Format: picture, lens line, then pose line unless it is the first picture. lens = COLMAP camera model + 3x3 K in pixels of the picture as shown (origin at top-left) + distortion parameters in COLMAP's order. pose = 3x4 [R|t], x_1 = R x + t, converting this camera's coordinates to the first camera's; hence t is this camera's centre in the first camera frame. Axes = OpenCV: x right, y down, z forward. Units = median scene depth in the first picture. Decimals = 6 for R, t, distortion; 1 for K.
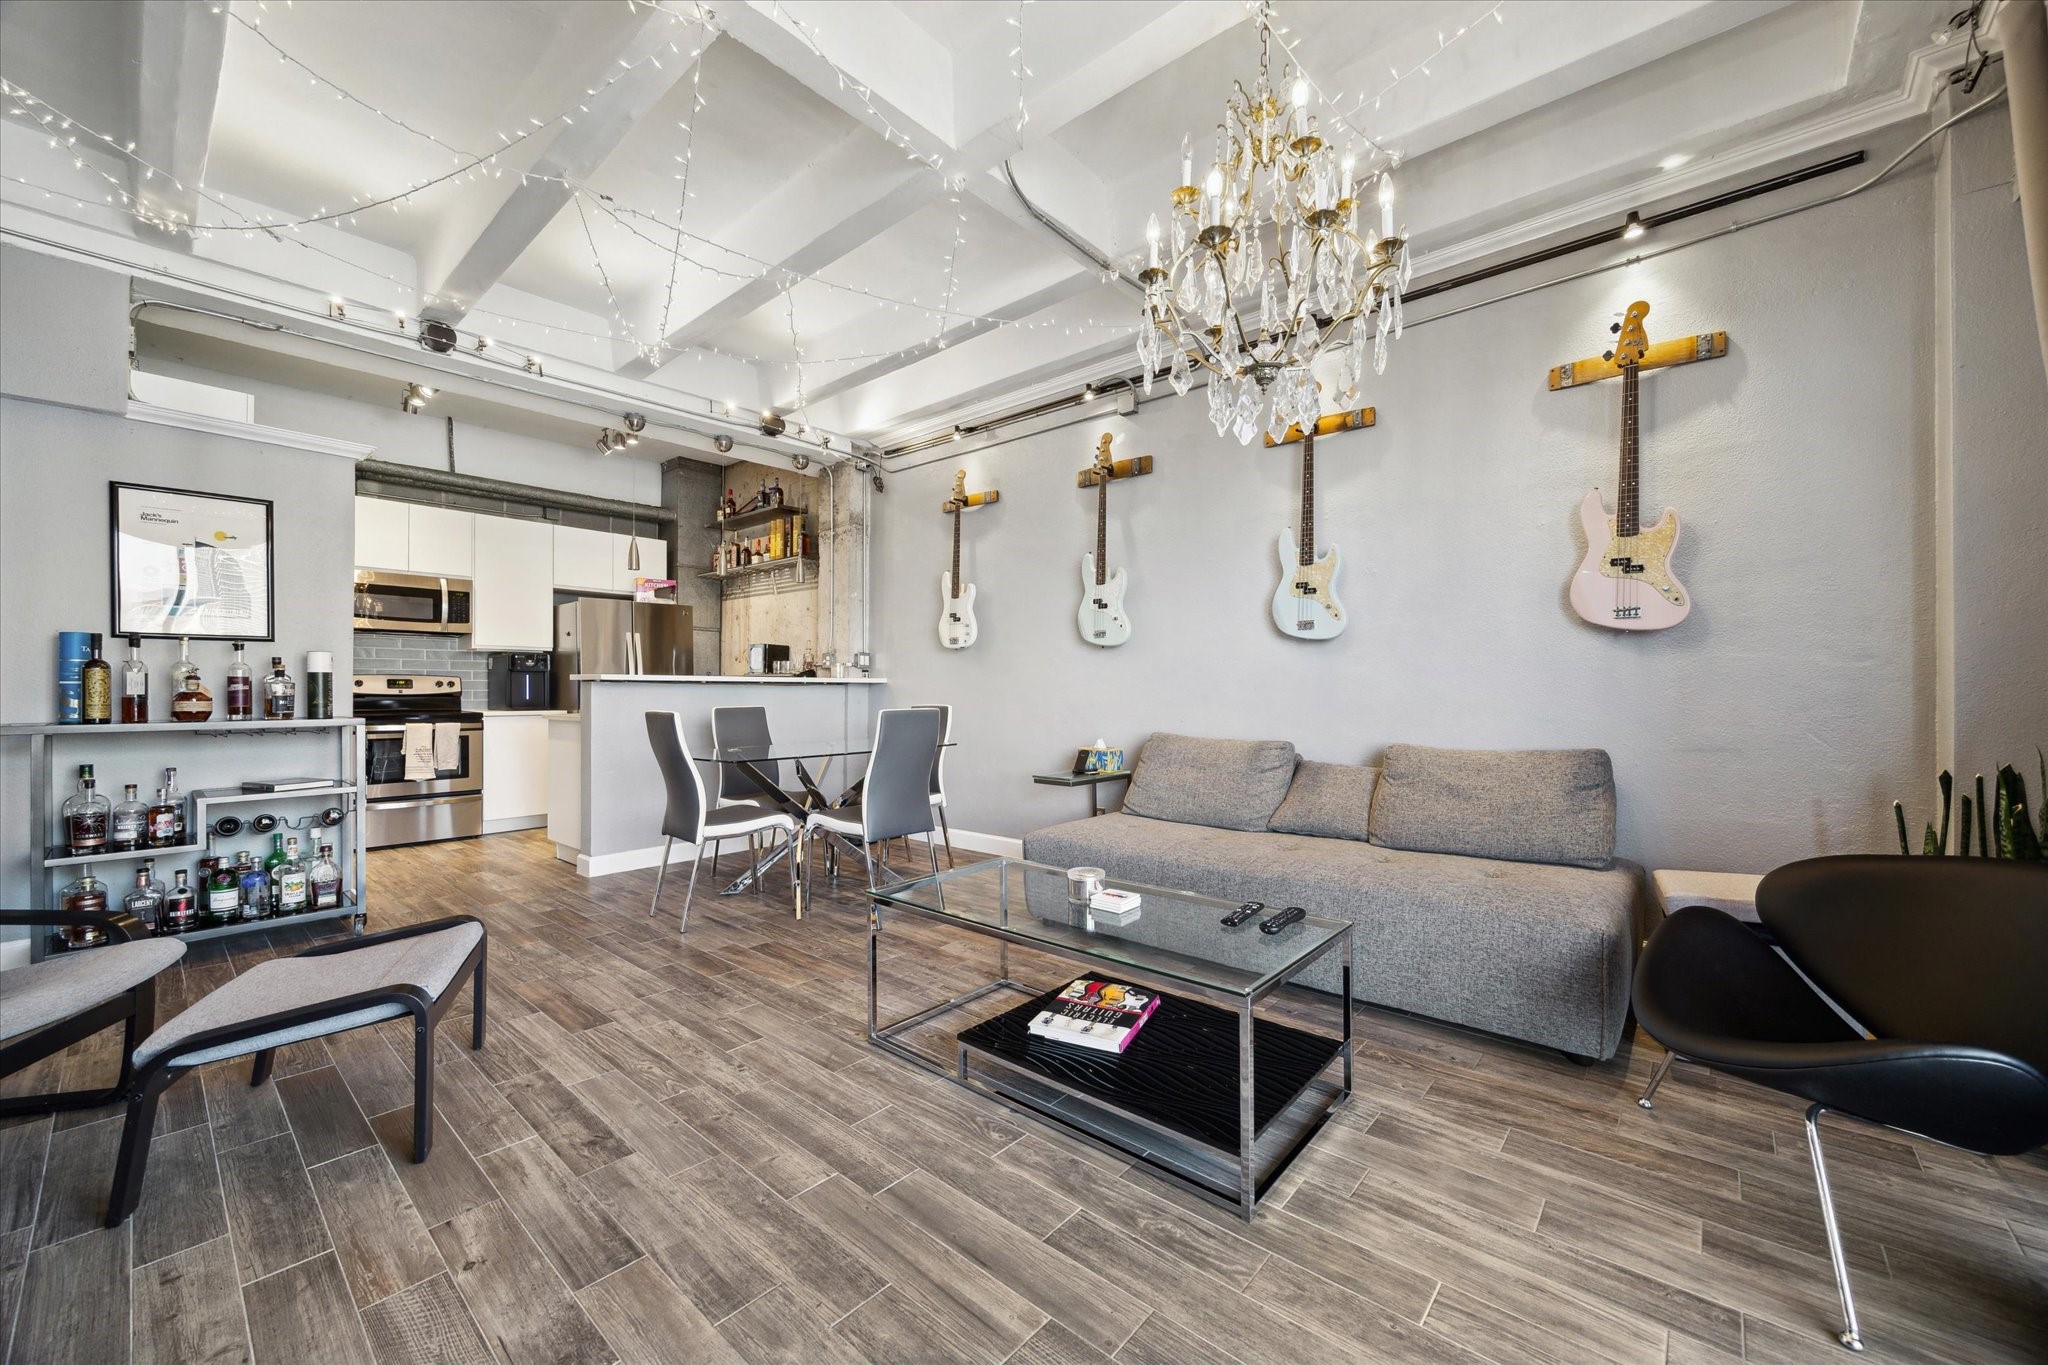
lens RADIAL K [[776.1, 0, 987.2], [0, 776.1, 687.1], [0, 0, 1]] dist [-0.000768, 0.000584]
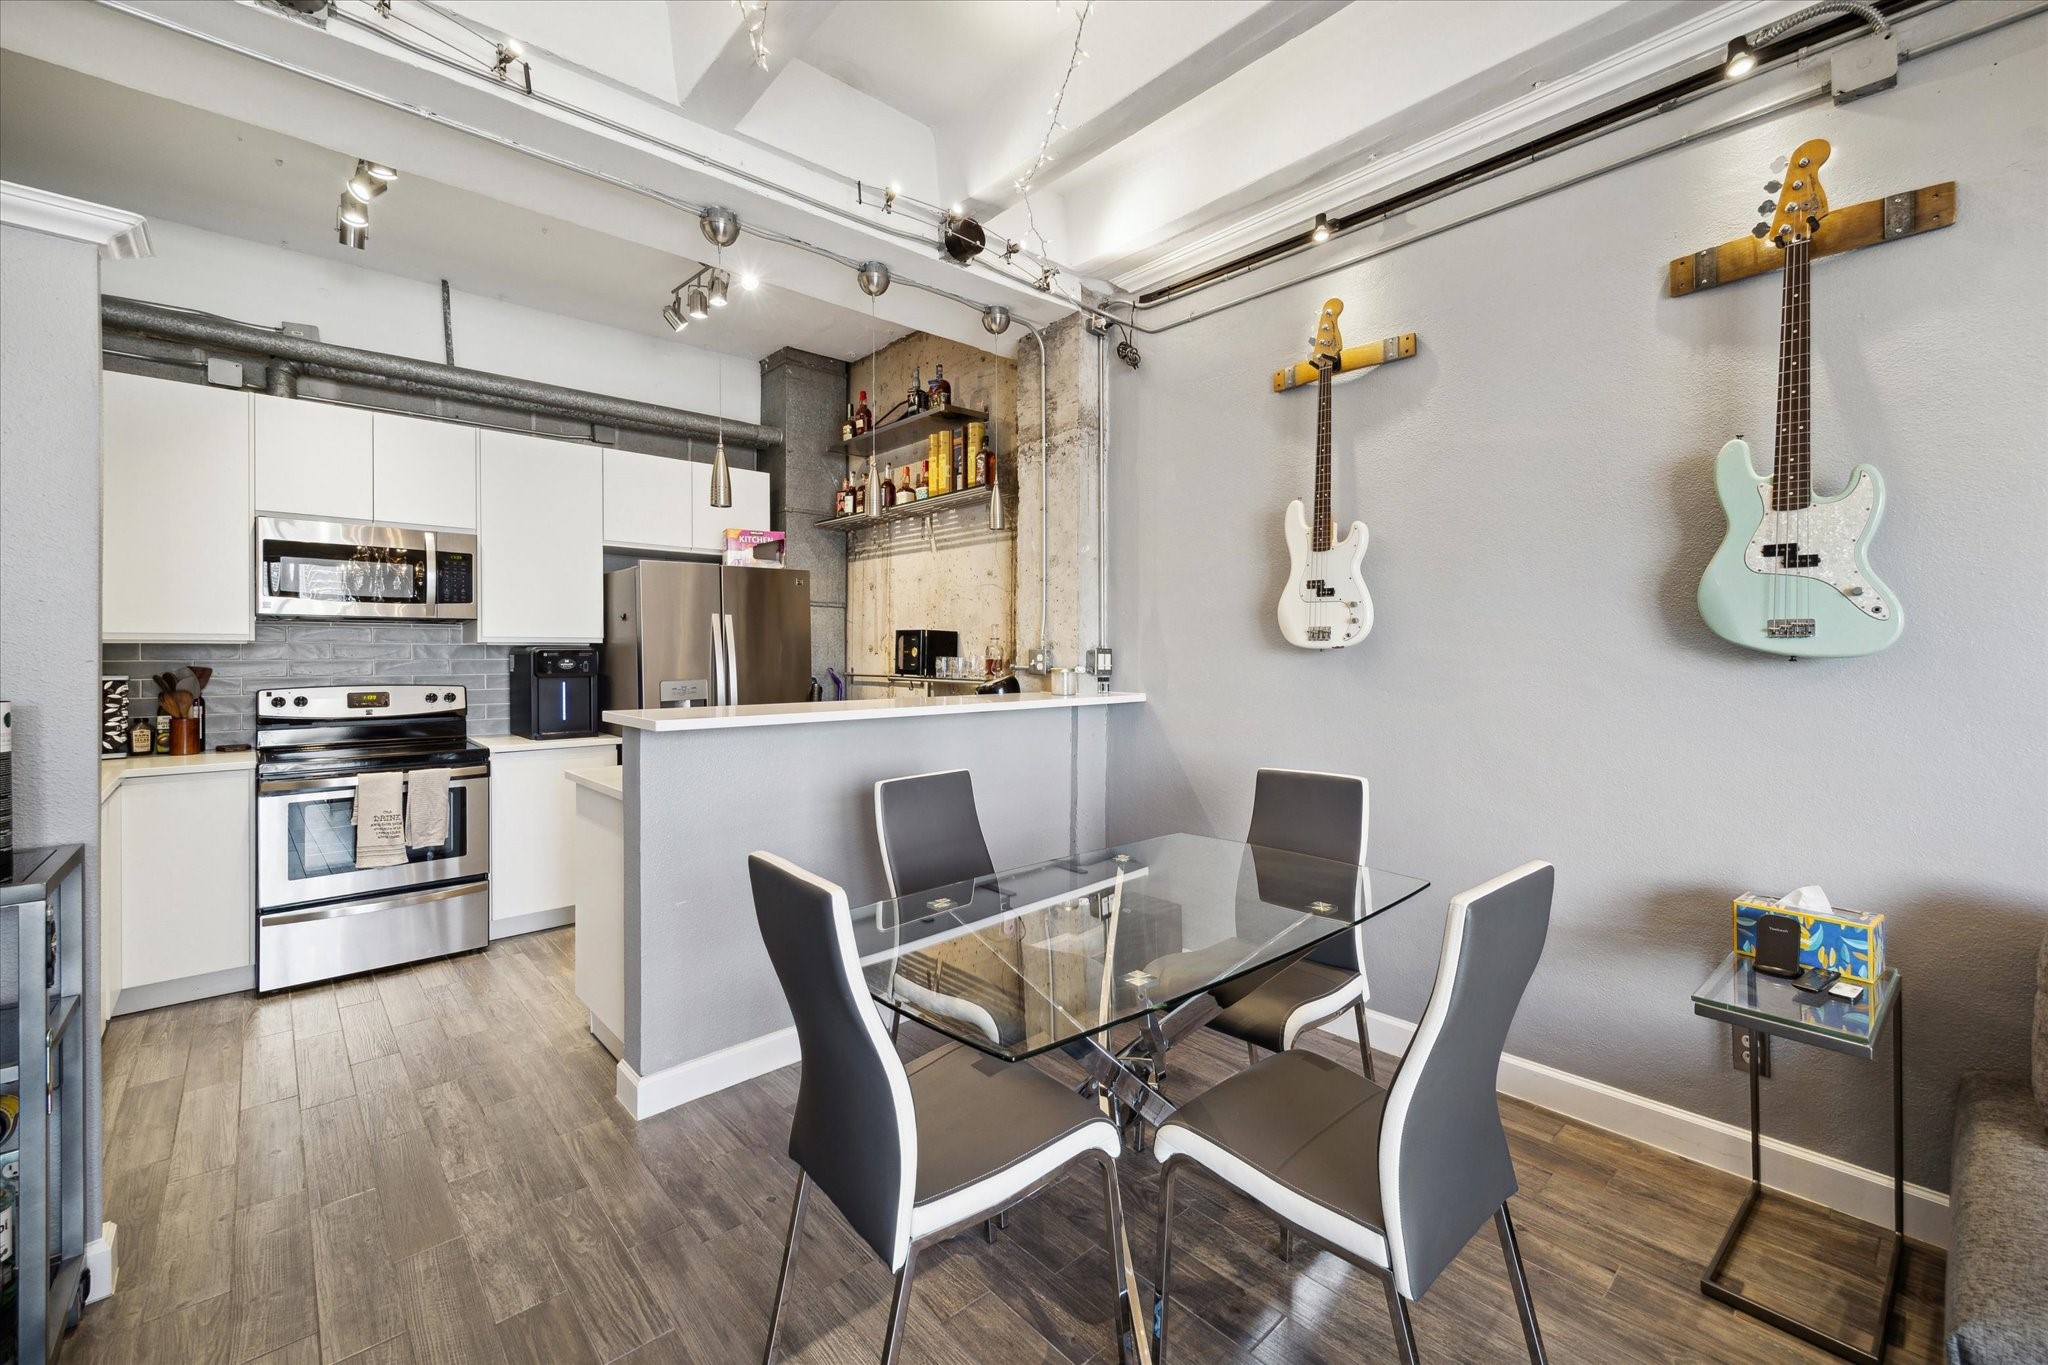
lens RADIAL K [[820.7, 0, 993.6], [0, 820.7, 657.1], [0, 0, 1]] dist [0.010802, -0.000629]
pose [[0.993759, -0.001194, -0.111545, -0.192278], [0.002102, 0.999966, 0.008021, -0.048105], [0.111531, -0.008205, 0.993727, 0.427337]]
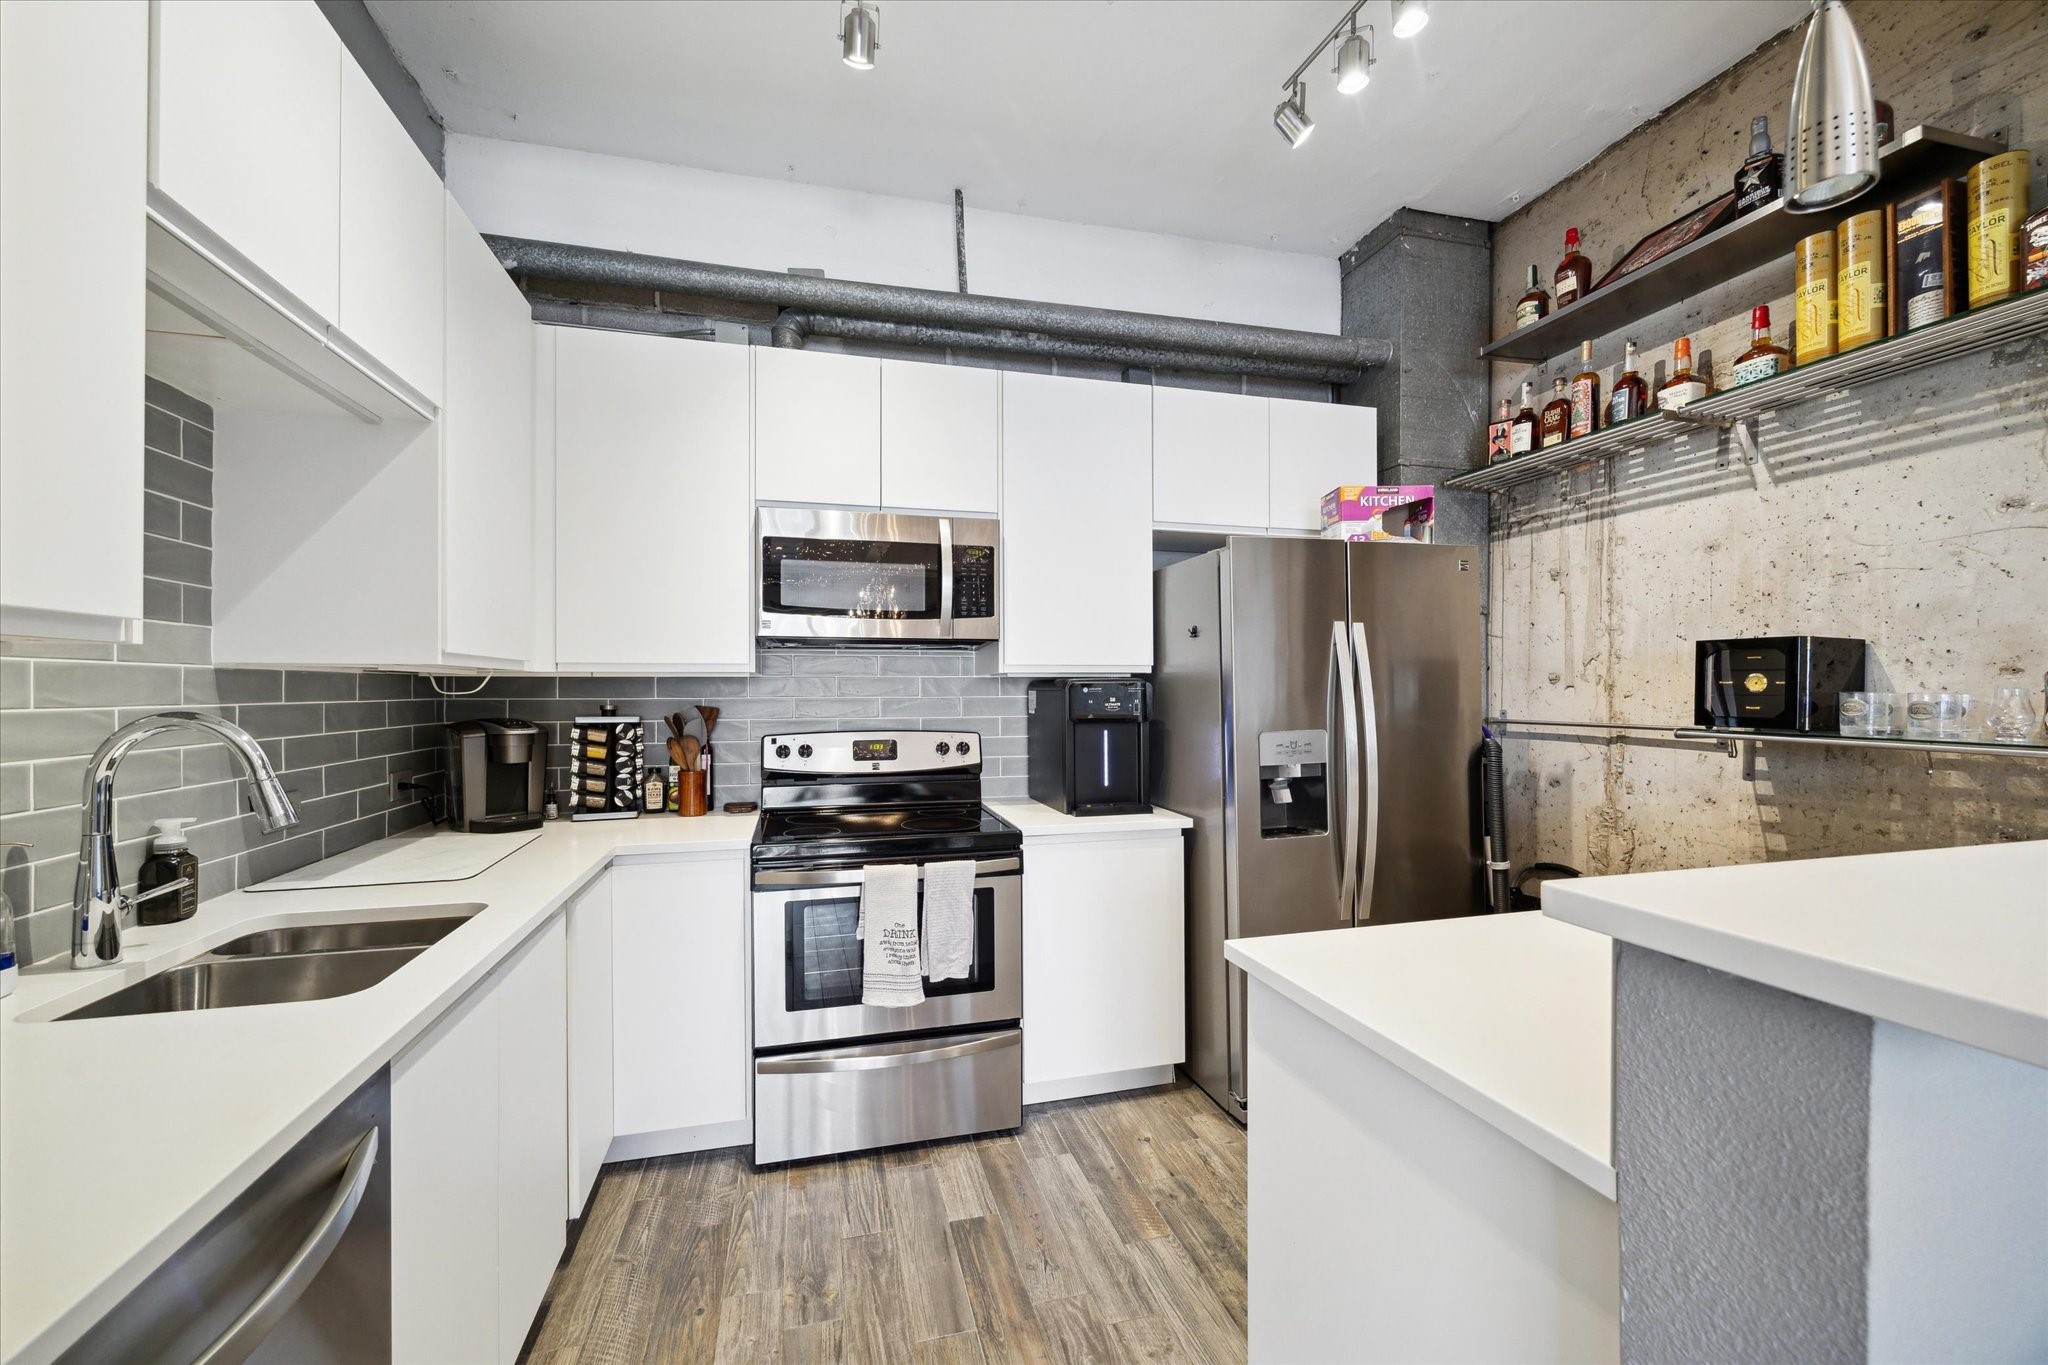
lens RADIAL K [[776.1, 0, 1008.4], [0, 776.1, 692.2], [0, 0, 1]] dist [-0.000768, 0.000584]
pose [[0.834312, -0.002669, -0.551286, -0.466715], [0.005808, 0.999975, 0.003950, -0.045897], [0.551262, -0.006497, 0.834307, 0.711306]]
